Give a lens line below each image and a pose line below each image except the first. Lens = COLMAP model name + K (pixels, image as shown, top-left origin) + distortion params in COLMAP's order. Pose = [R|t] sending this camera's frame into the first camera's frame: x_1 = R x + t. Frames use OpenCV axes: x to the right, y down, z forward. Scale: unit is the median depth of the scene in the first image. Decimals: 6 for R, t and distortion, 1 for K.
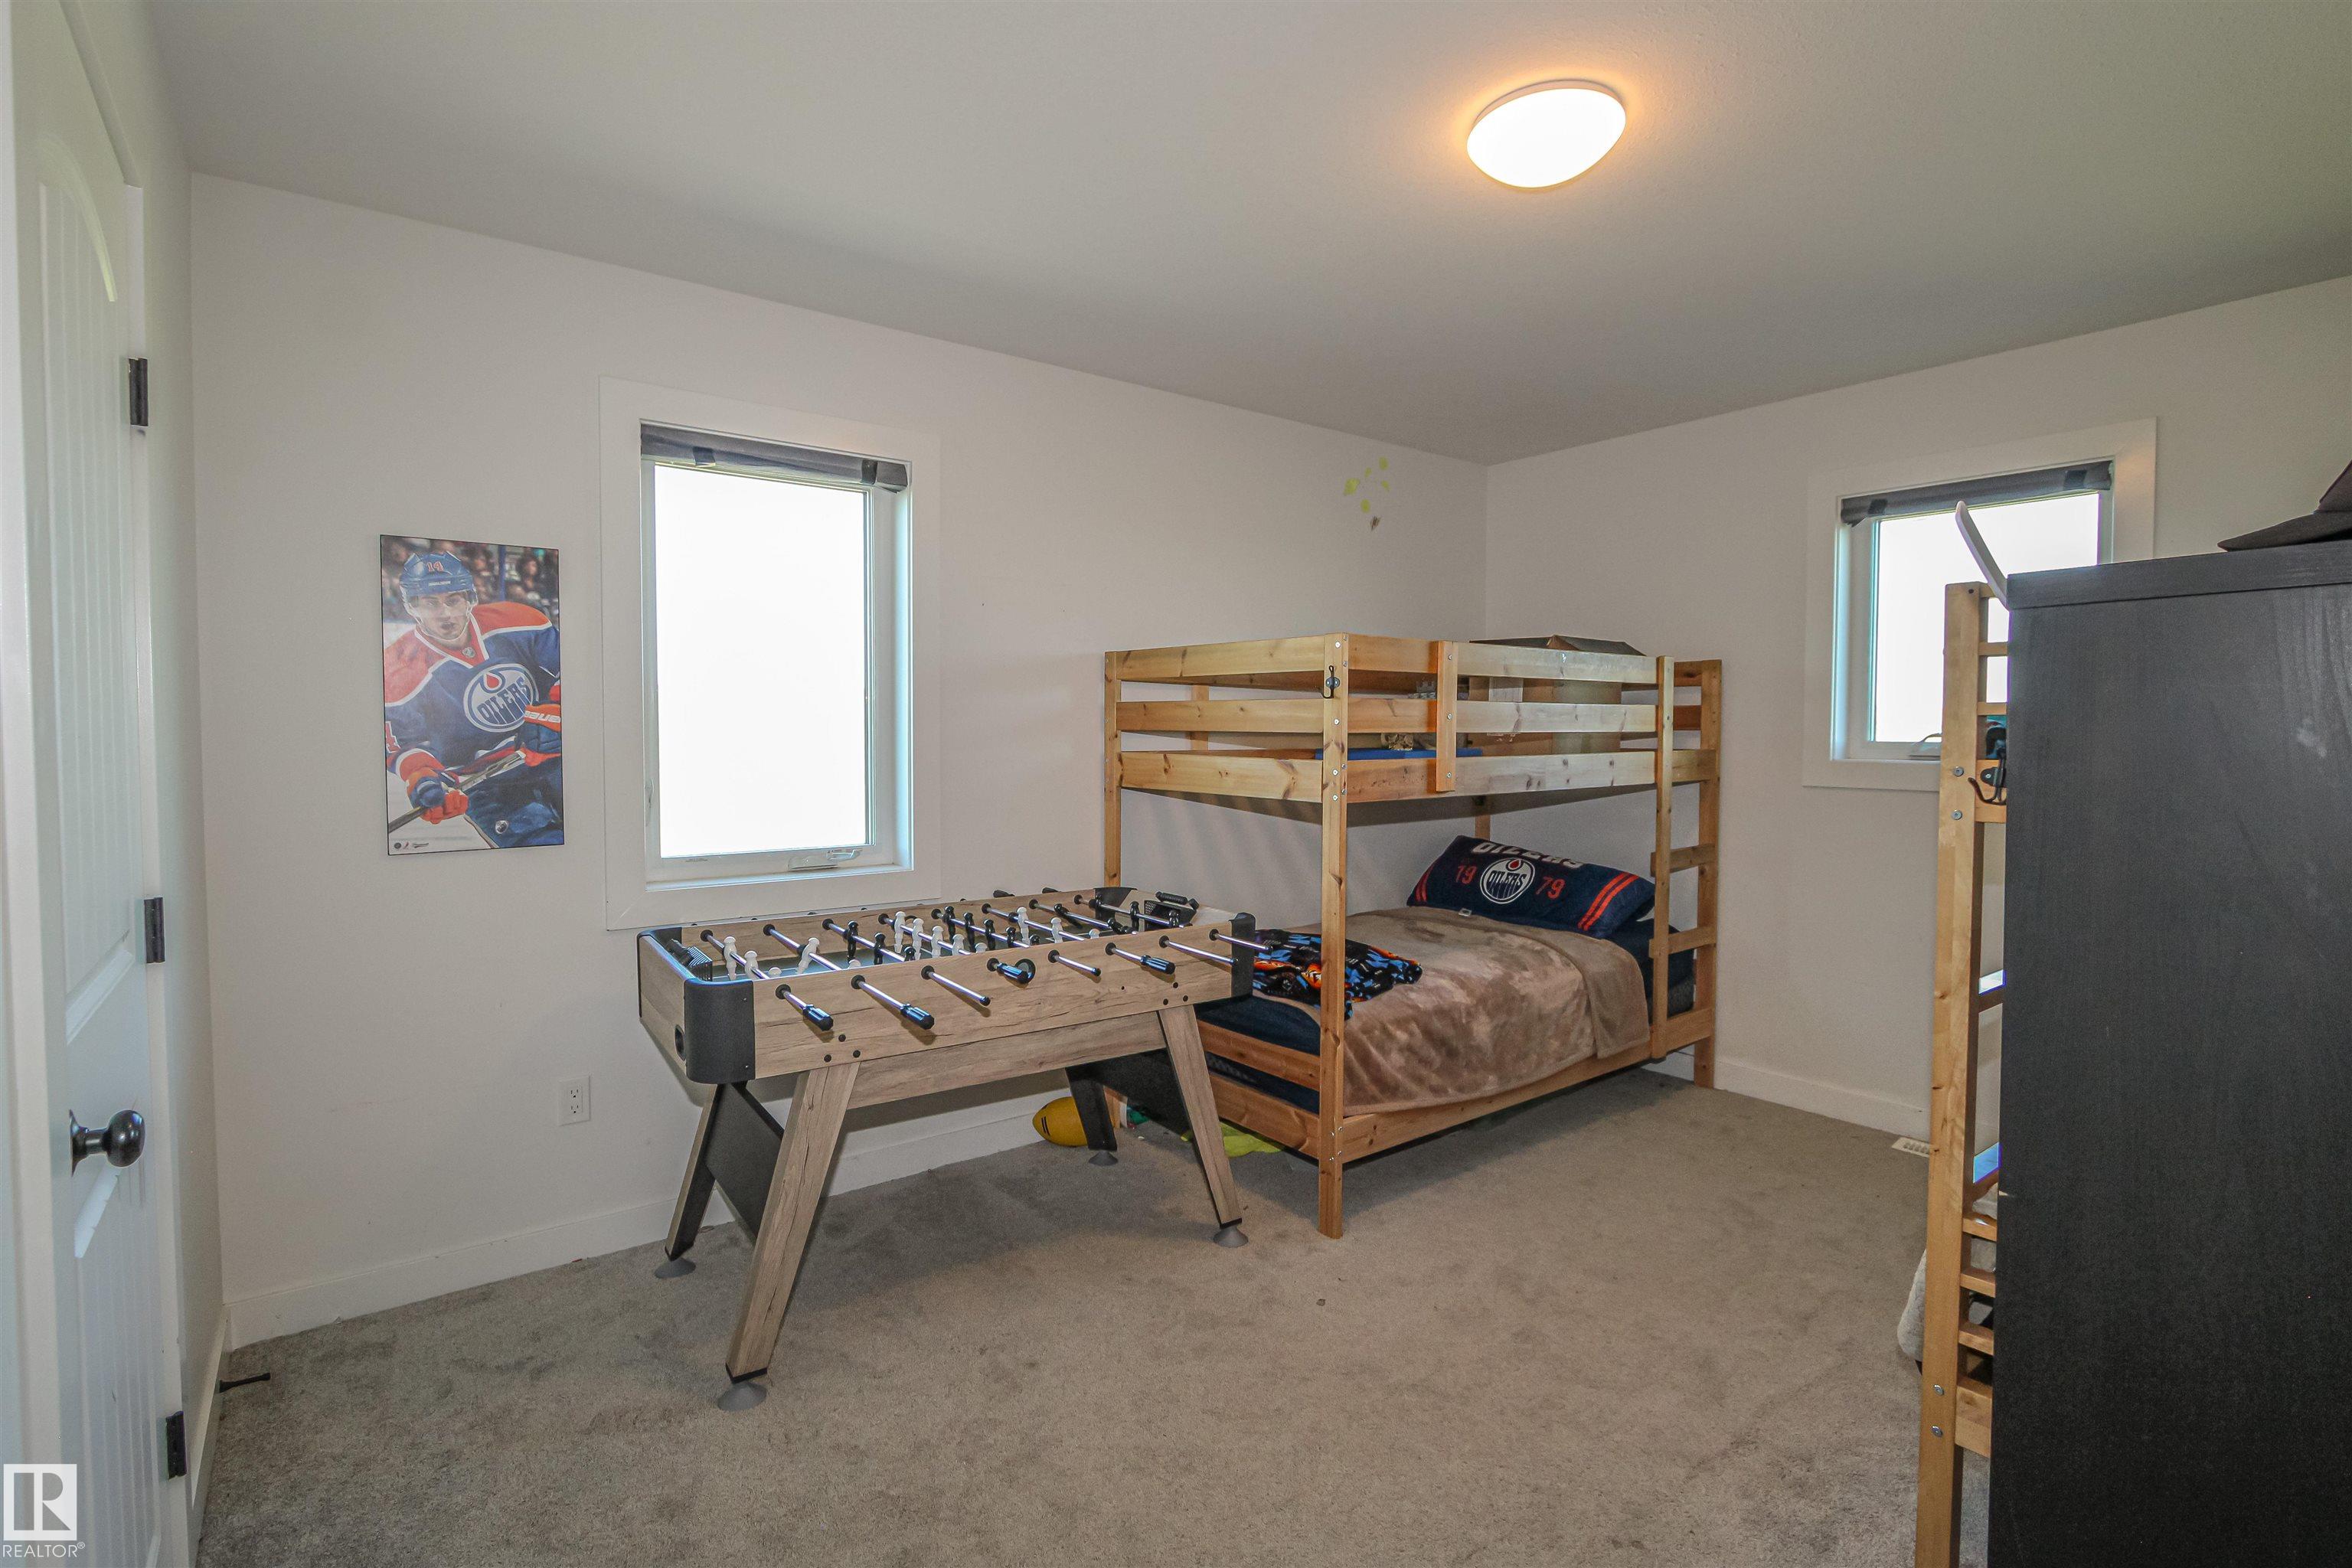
lens RADIAL K [[1111.1, 0, 1168.3], [0, 1111.1, 778.2], [0, 0, 1]] dist [-0.014566, 0.000518]
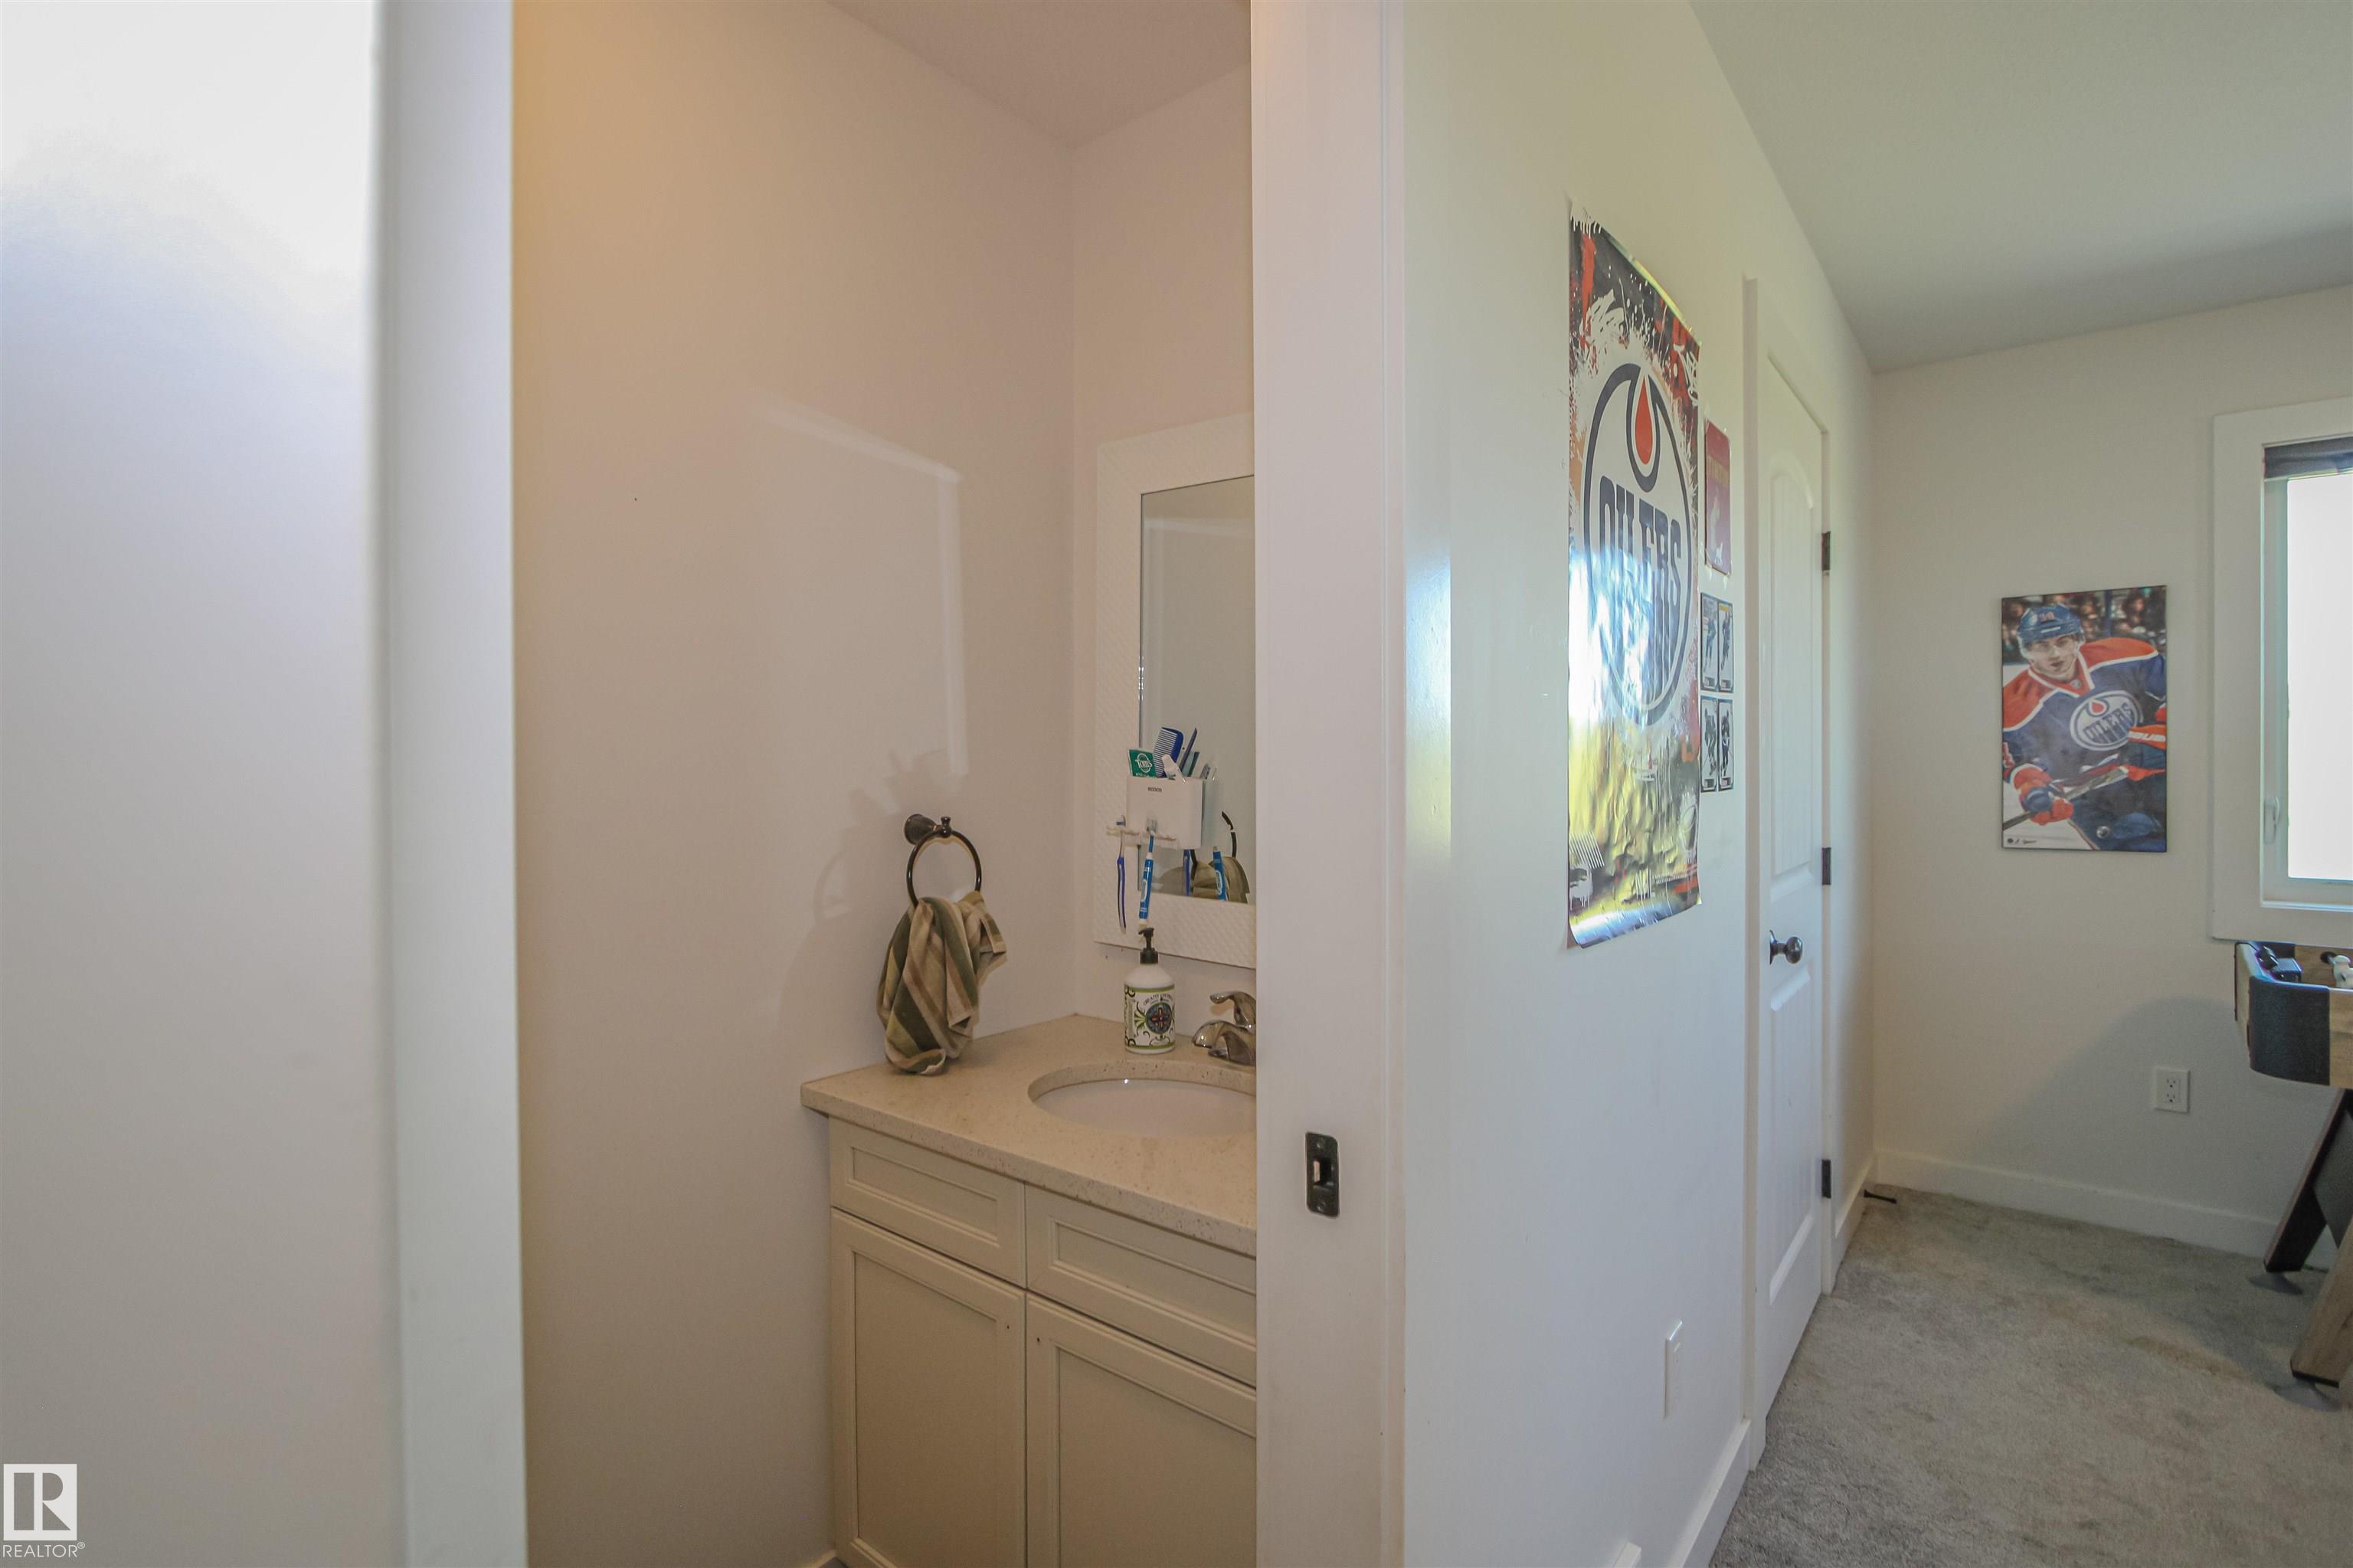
lens RADIAL K [[1097.9, 0, 1181.3], [0, 1097.9, 756.8], [0, 0, 1]] dist [-0.004555, -0.000793]
pose [[0.246488, -0.007879, -0.969114, 0.274098], [-0.038710, 0.999089, -0.017968, 0.023428], [0.968373, 0.041943, 0.245958, -0.224877]]
